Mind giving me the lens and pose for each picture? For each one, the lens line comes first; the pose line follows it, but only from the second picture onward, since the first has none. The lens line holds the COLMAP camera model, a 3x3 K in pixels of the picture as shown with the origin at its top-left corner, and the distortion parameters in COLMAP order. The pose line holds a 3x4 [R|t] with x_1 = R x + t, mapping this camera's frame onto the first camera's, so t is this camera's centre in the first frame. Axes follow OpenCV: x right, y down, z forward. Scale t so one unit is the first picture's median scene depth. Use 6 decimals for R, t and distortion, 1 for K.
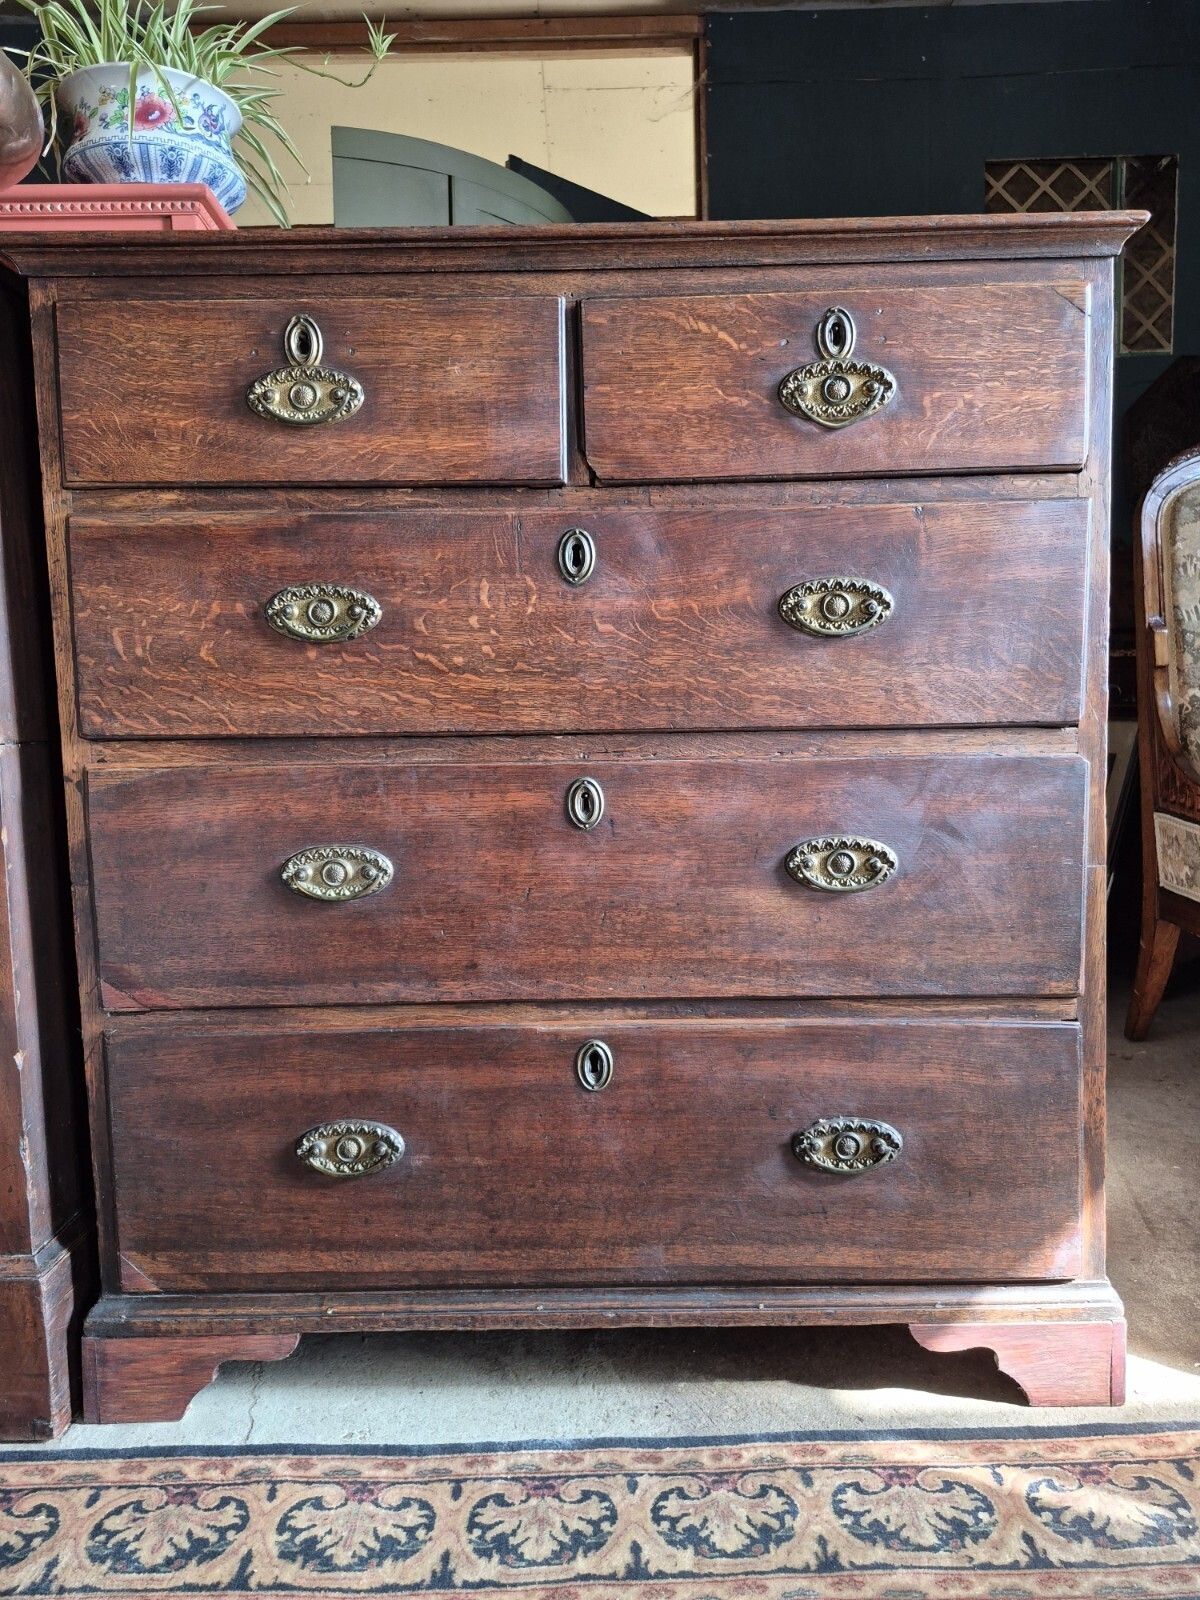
lens RADIAL K [[1121.0, 0, 600.5], [0, 1121.0, 789.5], [0, 0, 1]] dist [0.037369, -0.030486]
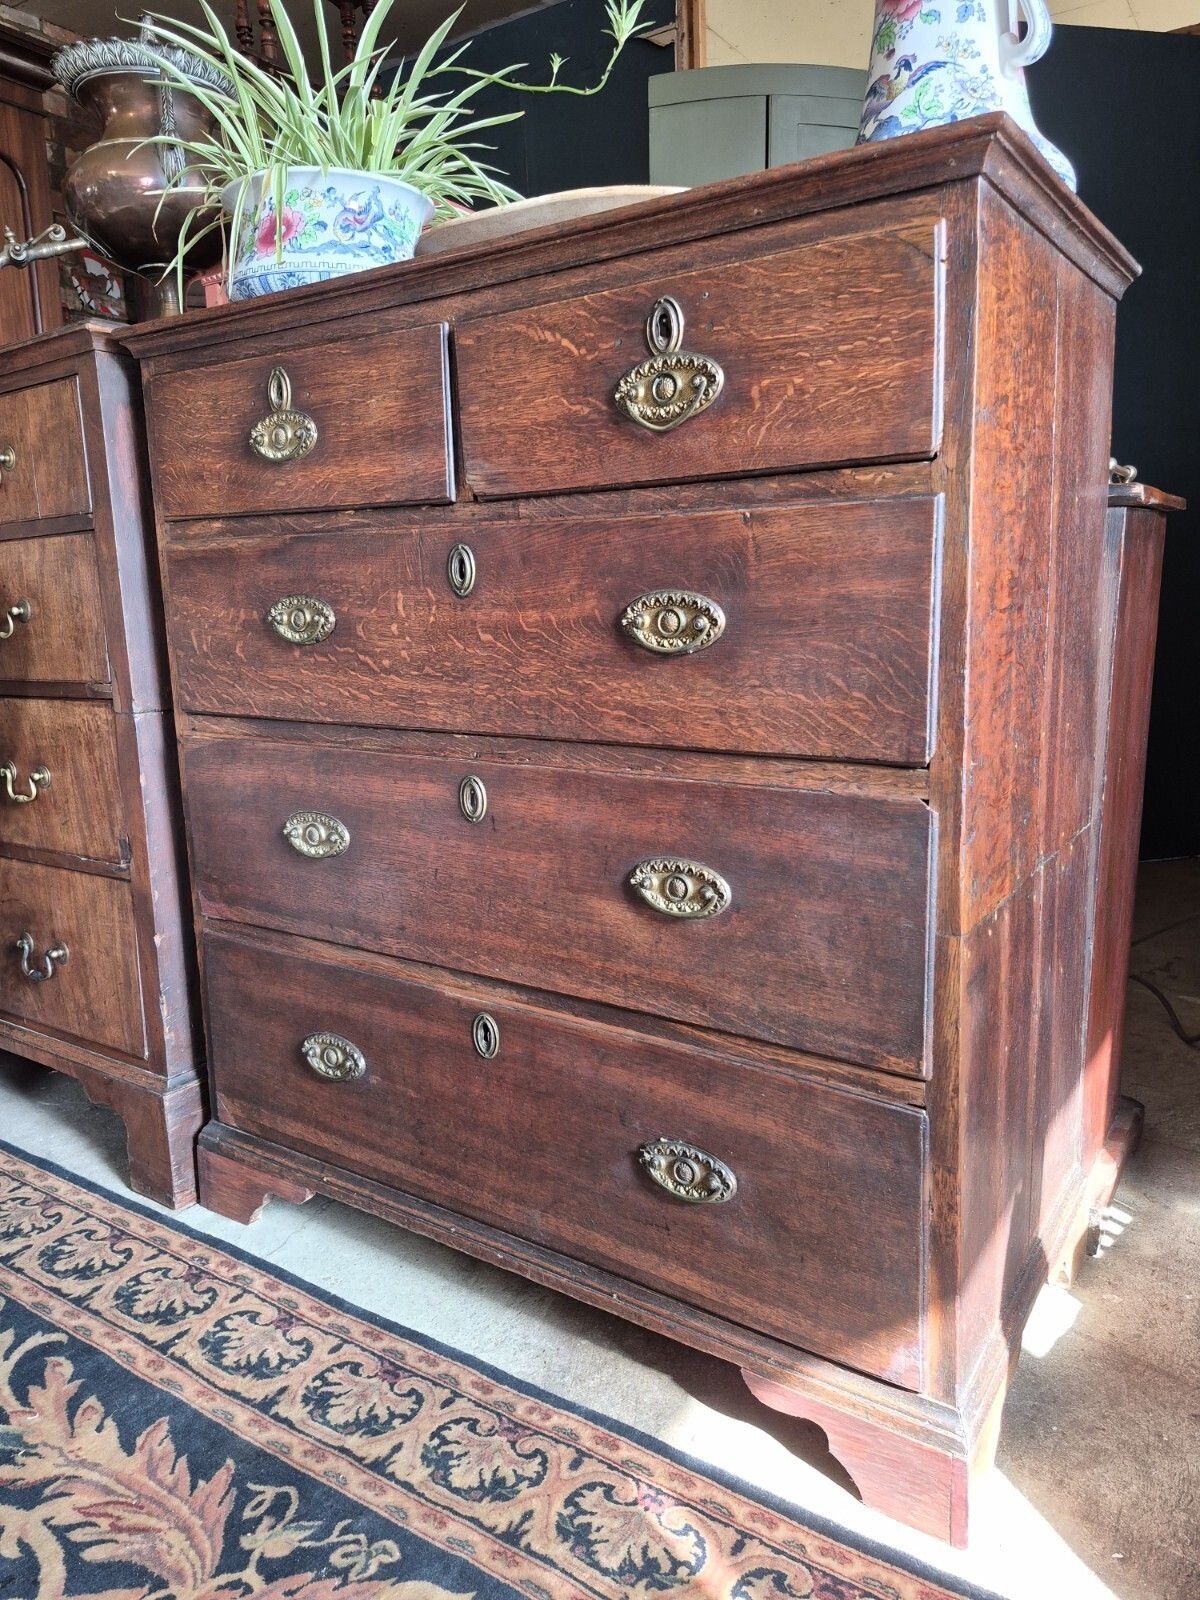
lens RADIAL K [[1115.6, 0, 598.4], [0, 1115.6, 787.8], [0, 0, 1]] dist [0.052434, -0.049580]
pose [[0.828341, 0.098110, -0.551567, 0.703039], [-0.045194, 0.993040, 0.108764, -0.125454], [0.558398, -0.065166, 0.827009, 0.182613]]
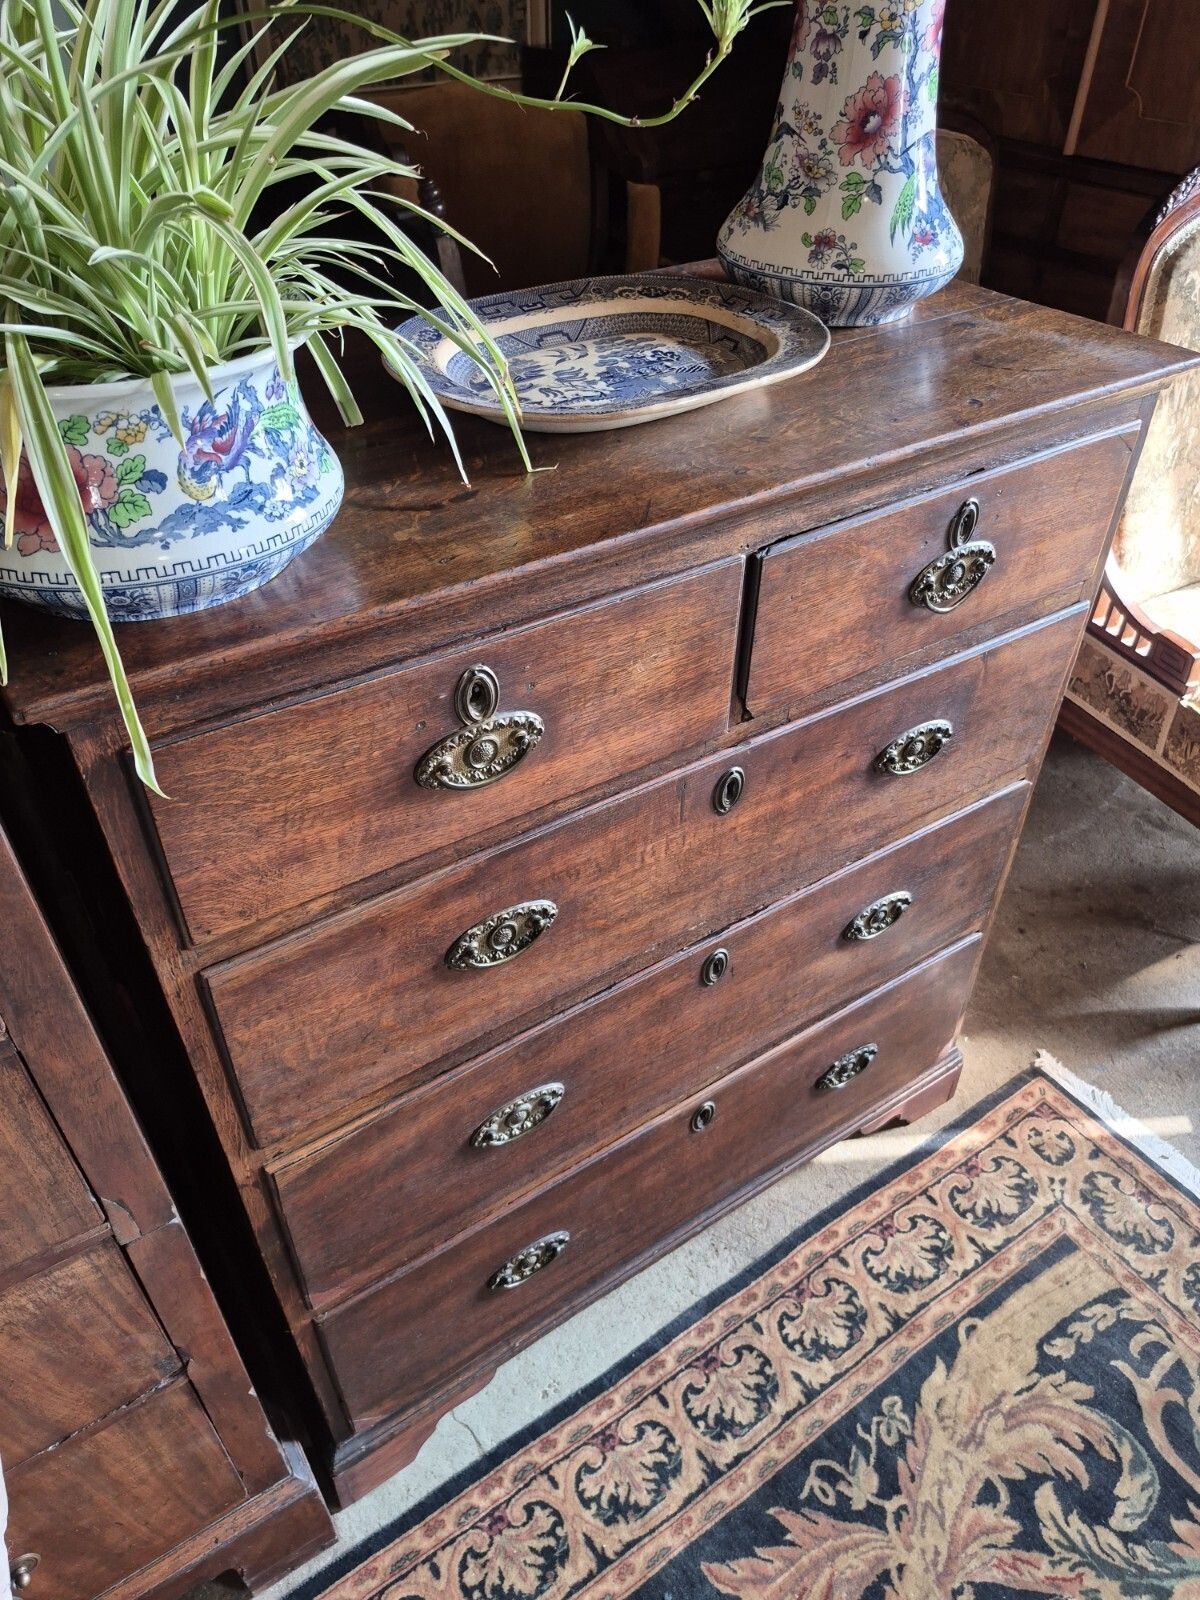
lens RADIAL K [[1113.6, 0, 587.8], [0, 1113.6, 804.7], [0, 0, 1]] dist [0.060769, -0.072550]
pose [[0.833027, -0.336980, 0.438761, -0.551540], [0.038959, 0.826848, 0.561074, -0.748757], [-0.551860, -0.450296, 0.701915, 0.397927]]
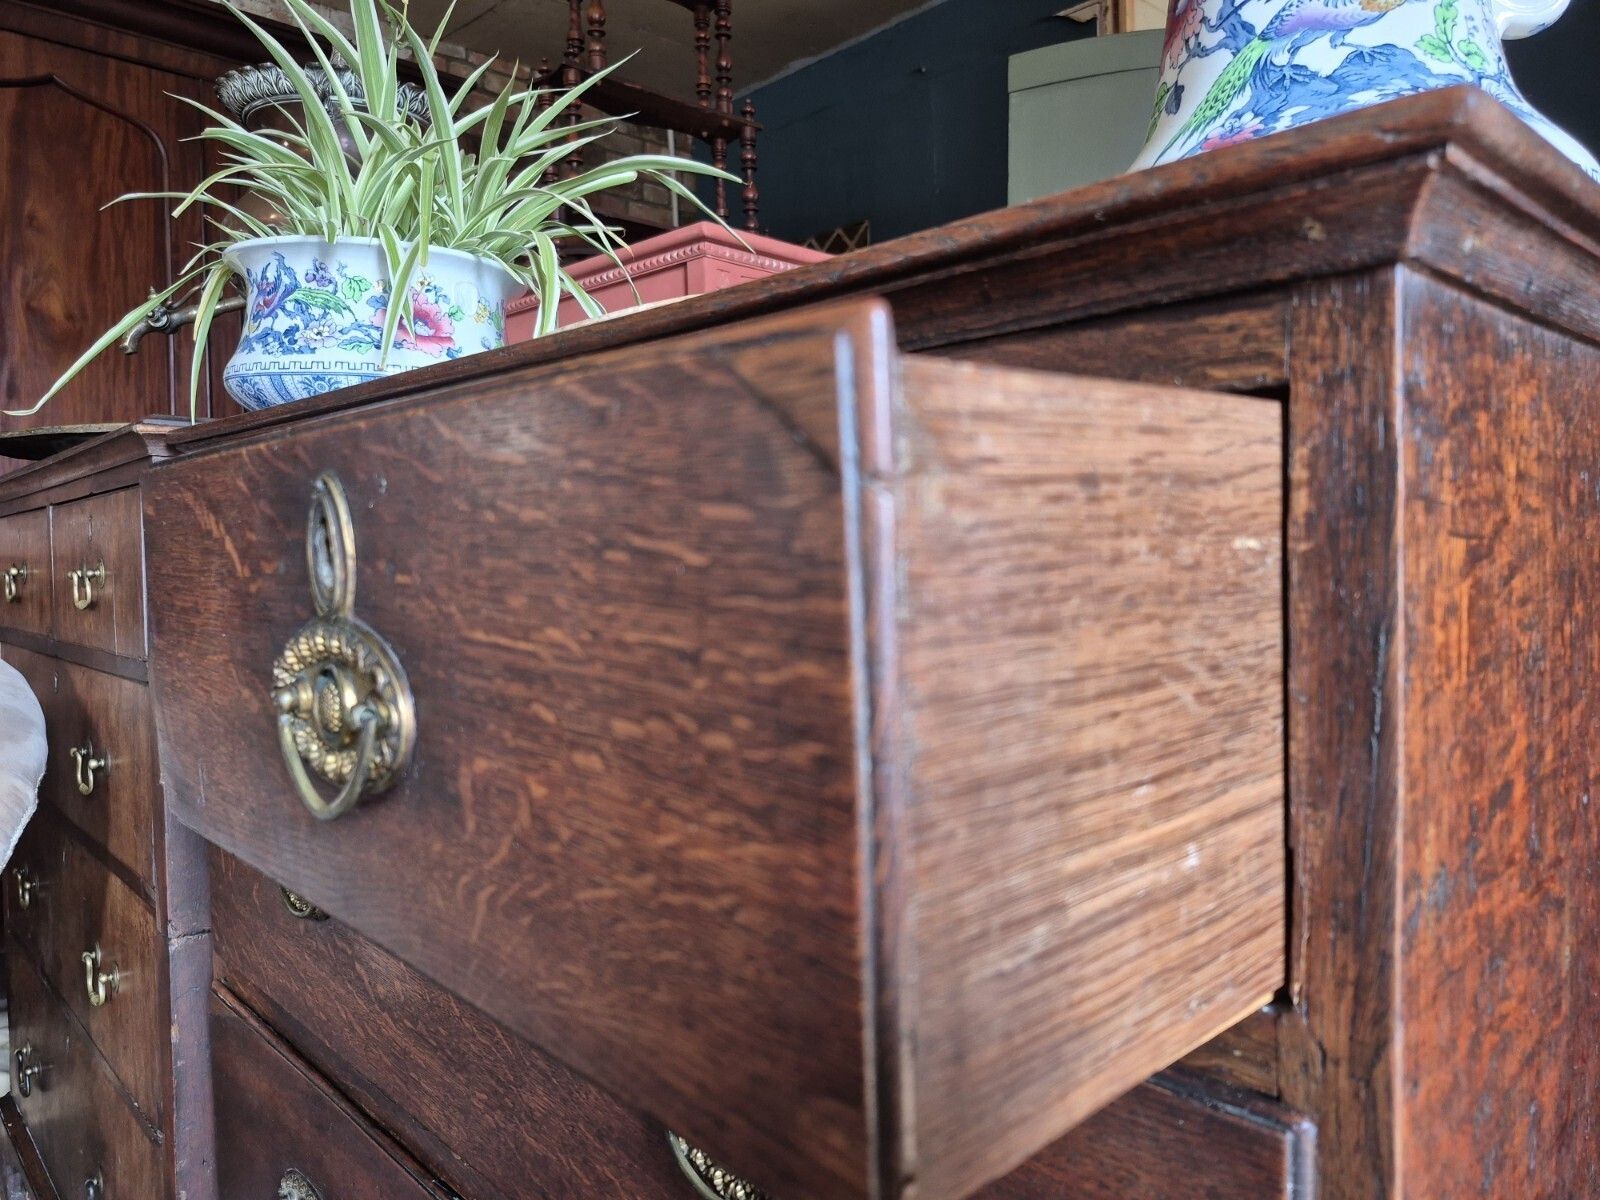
lens RADIAL K [[1130.2, 0, 811.3], [0, 1130.2, 595.4], [0, 0, 1]] dist [0.005776, -0.006472]
pose [[0.687196, 0.048622, -0.724843, 0.552930], [-0.073285, 0.997308, -0.002580, -0.381016], [0.722766, 0.054893, 0.688909, 0.717052]]
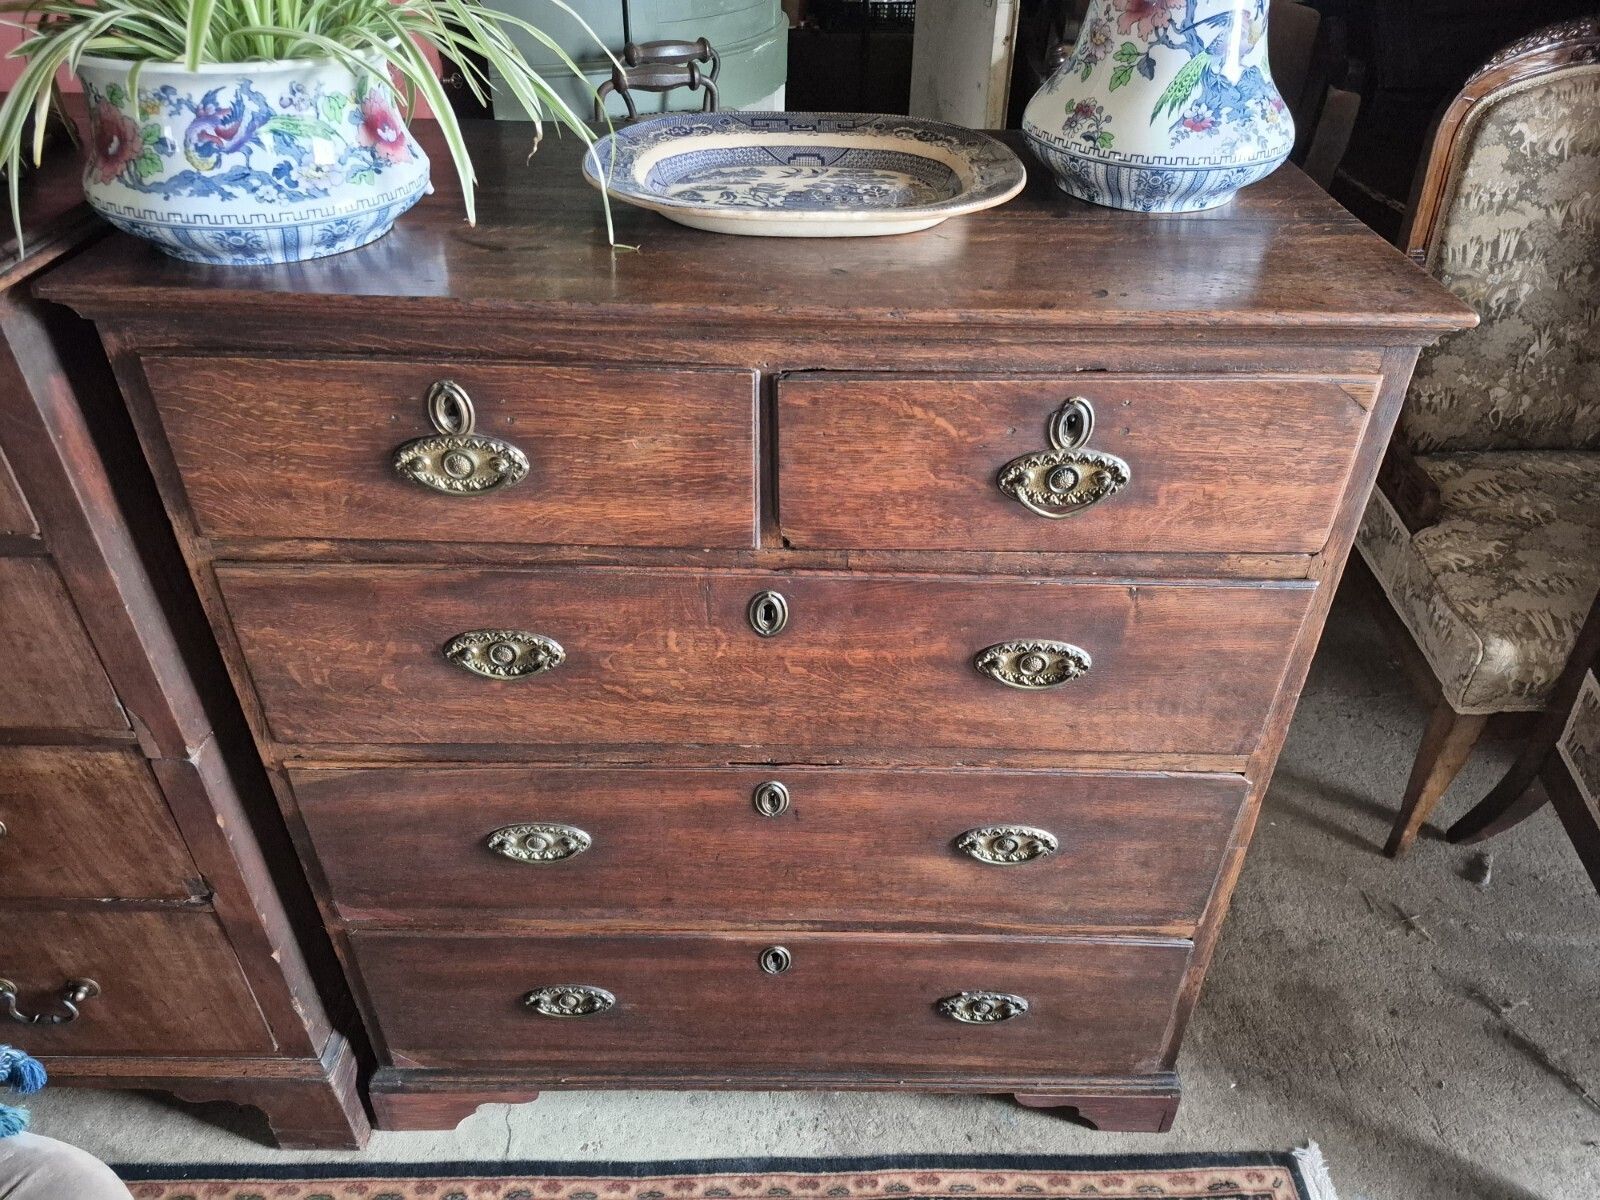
lens RADIAL K [[1108.8, 0, 816.7], [0, 1108.8, 593.1], [0, 0, 1]] dist [0.076354, -0.082361]
pose [[0.999144, 0.028149, 0.030308, -0.009302], [-0.039624, 0.861599, 0.506040, -0.711377], [-0.011869, -0.506808, 0.861977, 0.199291]]
